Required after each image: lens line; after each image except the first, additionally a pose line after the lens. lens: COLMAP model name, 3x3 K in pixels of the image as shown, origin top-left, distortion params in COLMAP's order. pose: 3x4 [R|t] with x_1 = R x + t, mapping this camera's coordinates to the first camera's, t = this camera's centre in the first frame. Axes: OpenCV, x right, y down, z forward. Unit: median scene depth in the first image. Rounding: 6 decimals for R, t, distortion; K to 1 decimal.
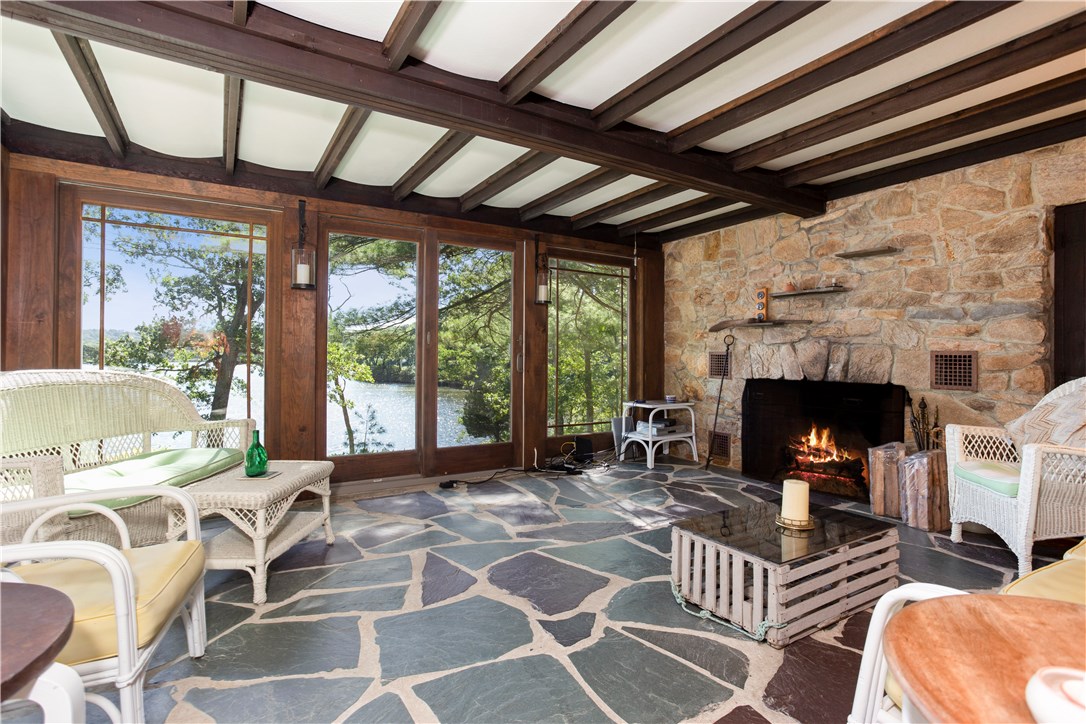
lens RADIAL K [[523.0, 0, 543.0], [0, 523.0, 362.0], [0, 0, 1]] dist [0.002935, 0.000545]
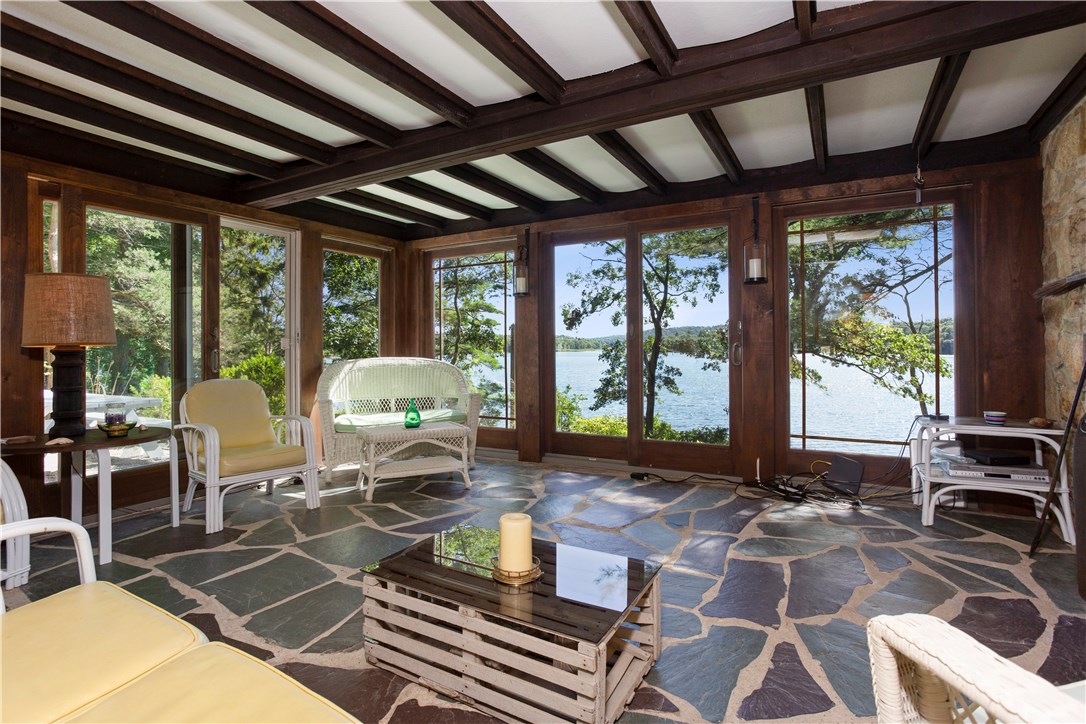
lens RADIAL K [[519.2, 0, 541.7], [0, 519.2, 336.0], [0, 0, 1]] dist [-0.041195, 0.000093]
pose [[0.473051, -0.035096, -0.880336, 0.540248], [0.008121, 0.999338, -0.035477, -0.000533], [0.880998, 0.009633, 0.473023, 0.319389]]
